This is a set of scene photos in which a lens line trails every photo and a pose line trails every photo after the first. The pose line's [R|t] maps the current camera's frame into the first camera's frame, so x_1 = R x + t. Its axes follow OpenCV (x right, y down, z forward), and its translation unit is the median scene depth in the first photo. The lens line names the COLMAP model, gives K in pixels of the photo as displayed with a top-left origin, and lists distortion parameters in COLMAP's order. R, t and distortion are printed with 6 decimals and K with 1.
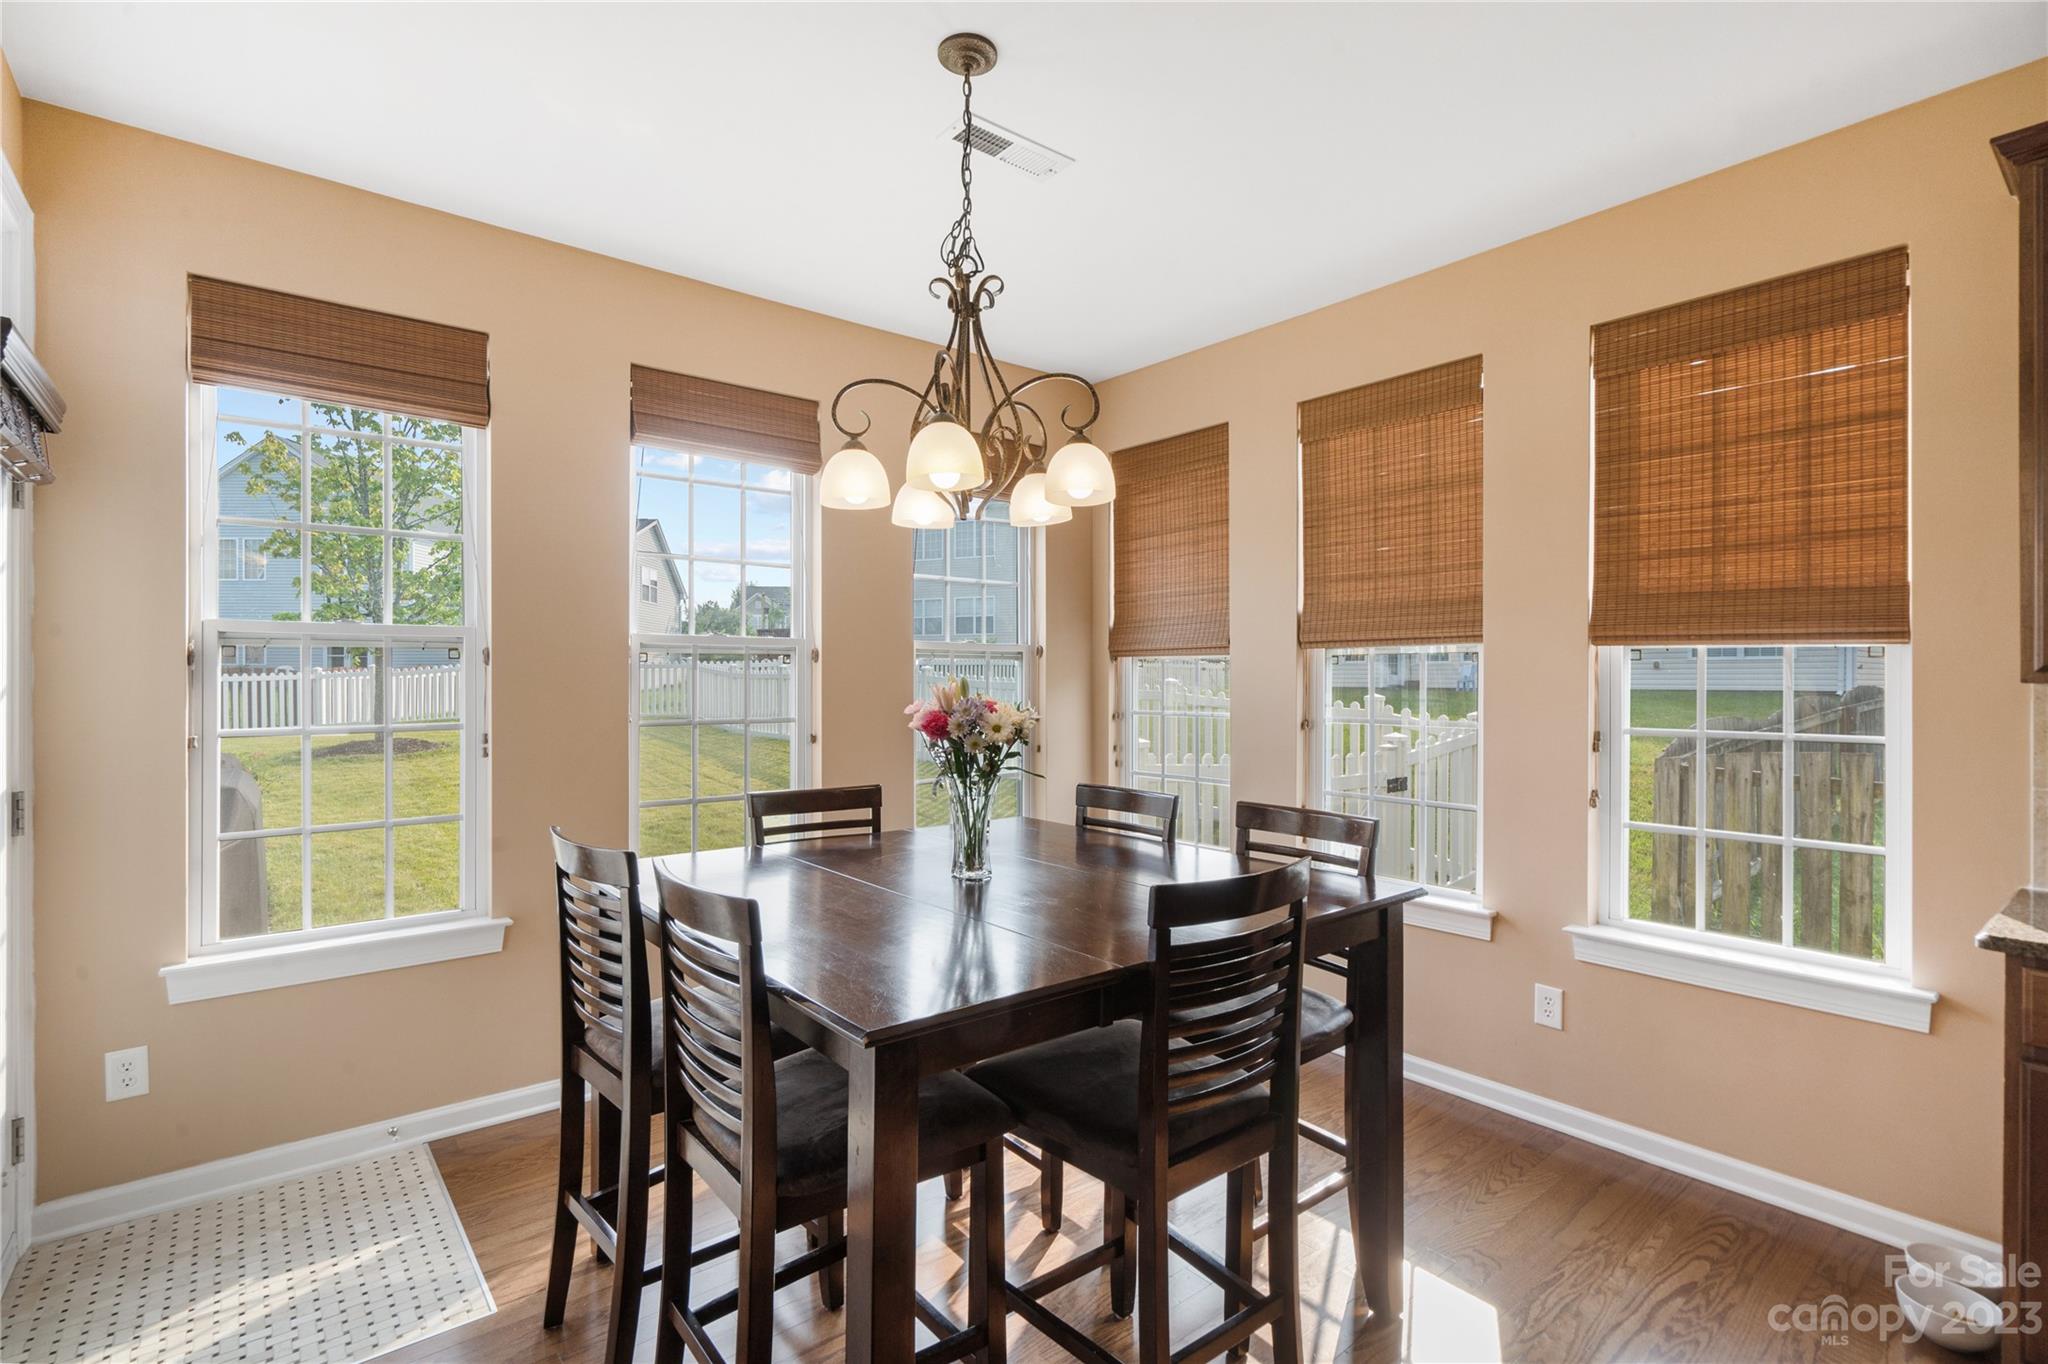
lens RADIAL K [[947.3, 0, 1011.8], [0, 947.3, 683.1], [0, 0, 1]] dist [-0.008024, 0.003613]
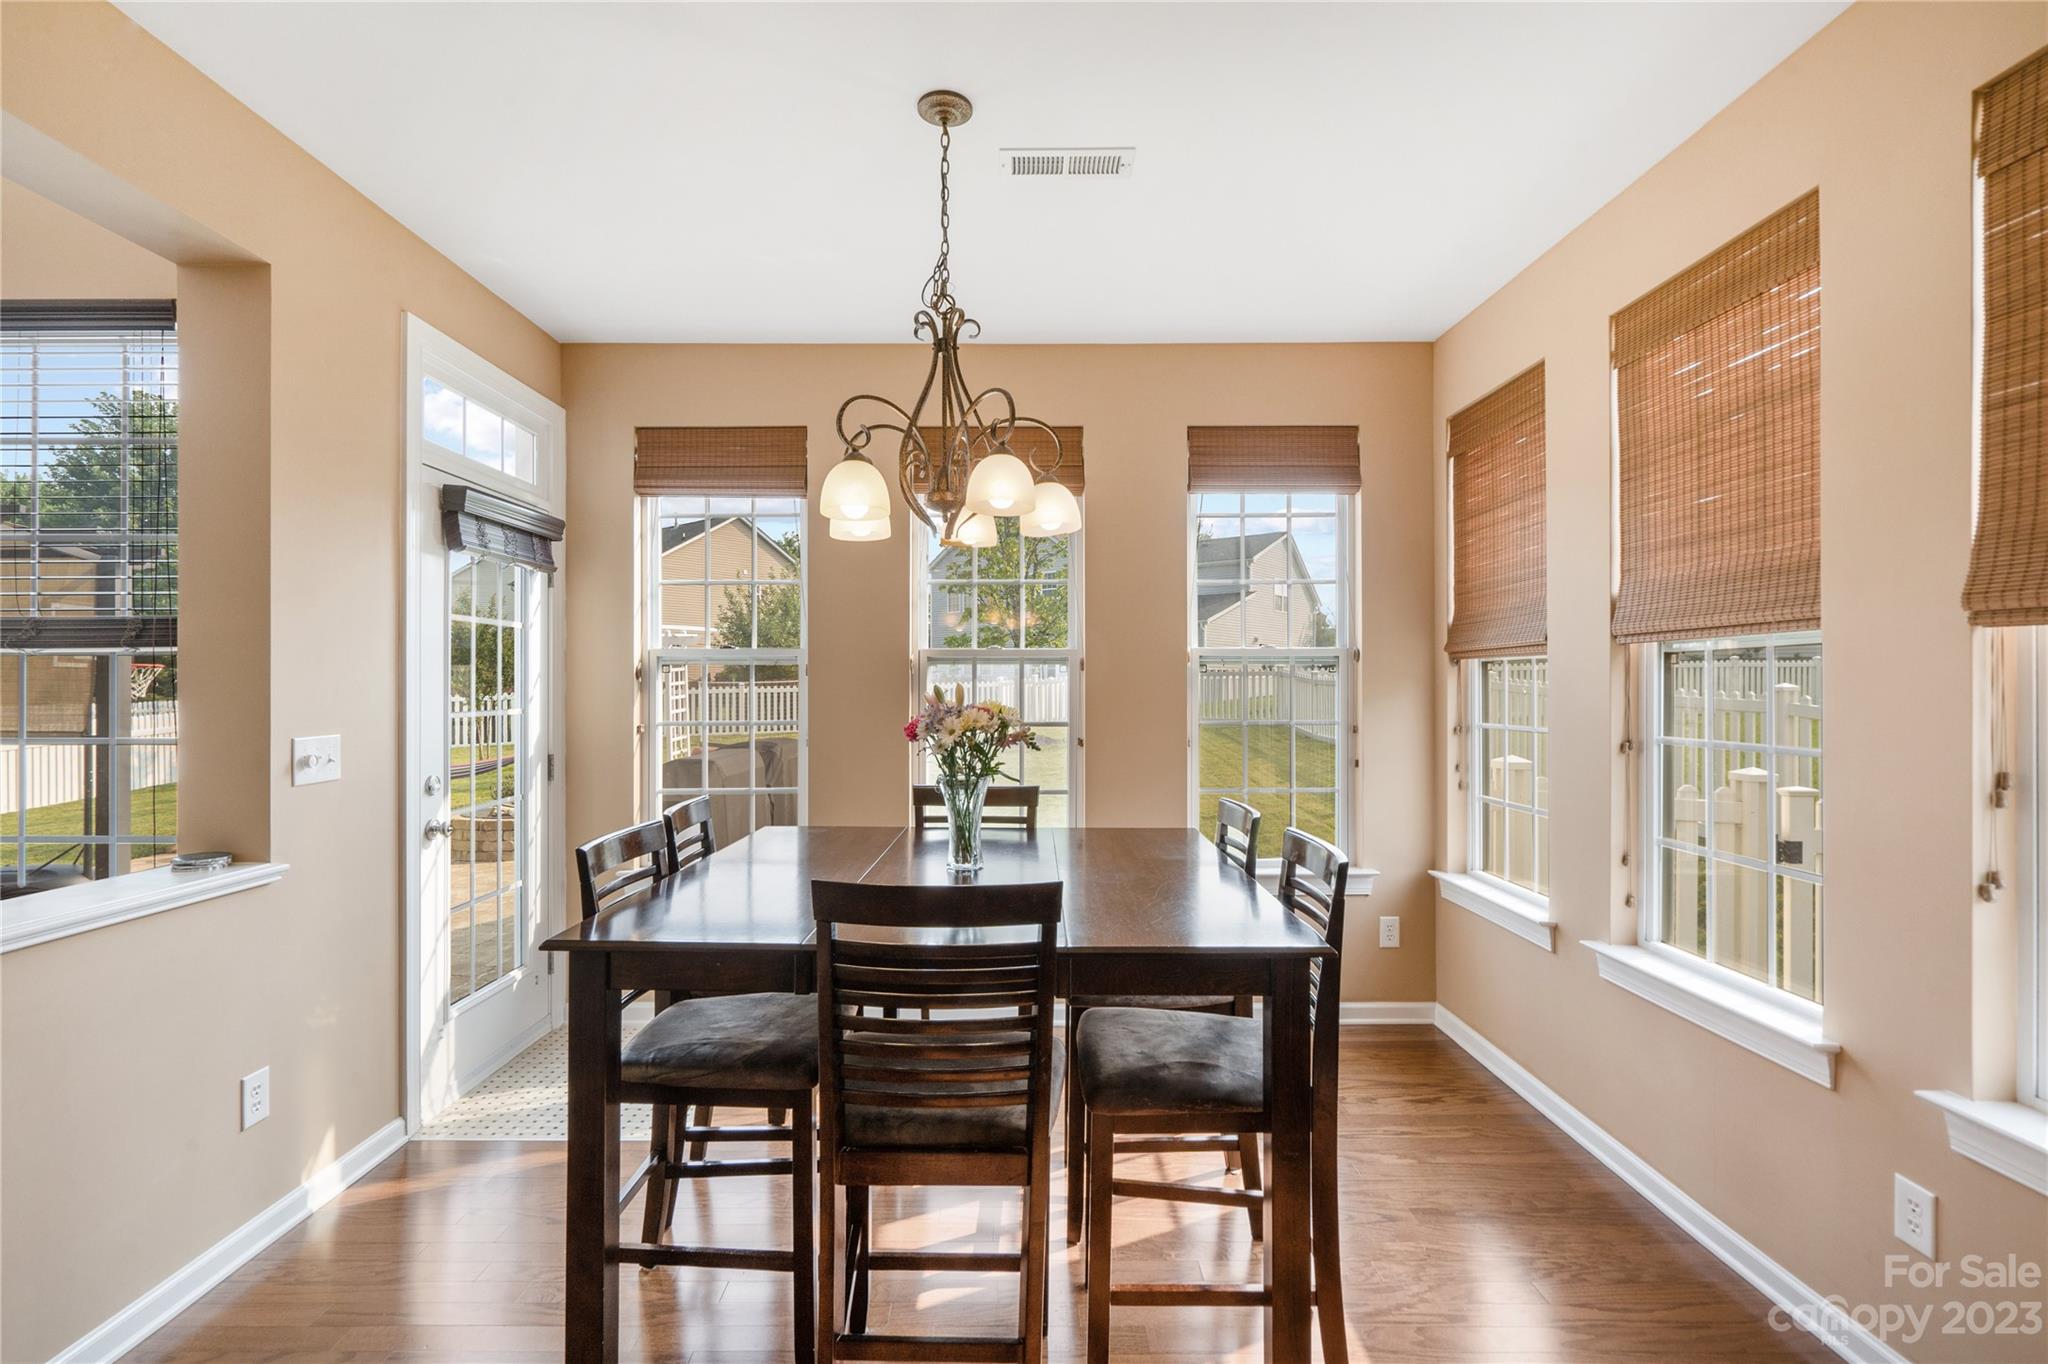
lens RADIAL K [[947.3, 0, 1003.1], [0, 947.3, 688.4], [0, 0, 1]] dist [-0.008024, 0.003613]
pose [[0.774539, -0.001665, -0.632524, 0.515938], [0.000169, 0.999997, -0.002426, -0.000024], [0.632526, 0.001772, 0.774537, 0.153635]]
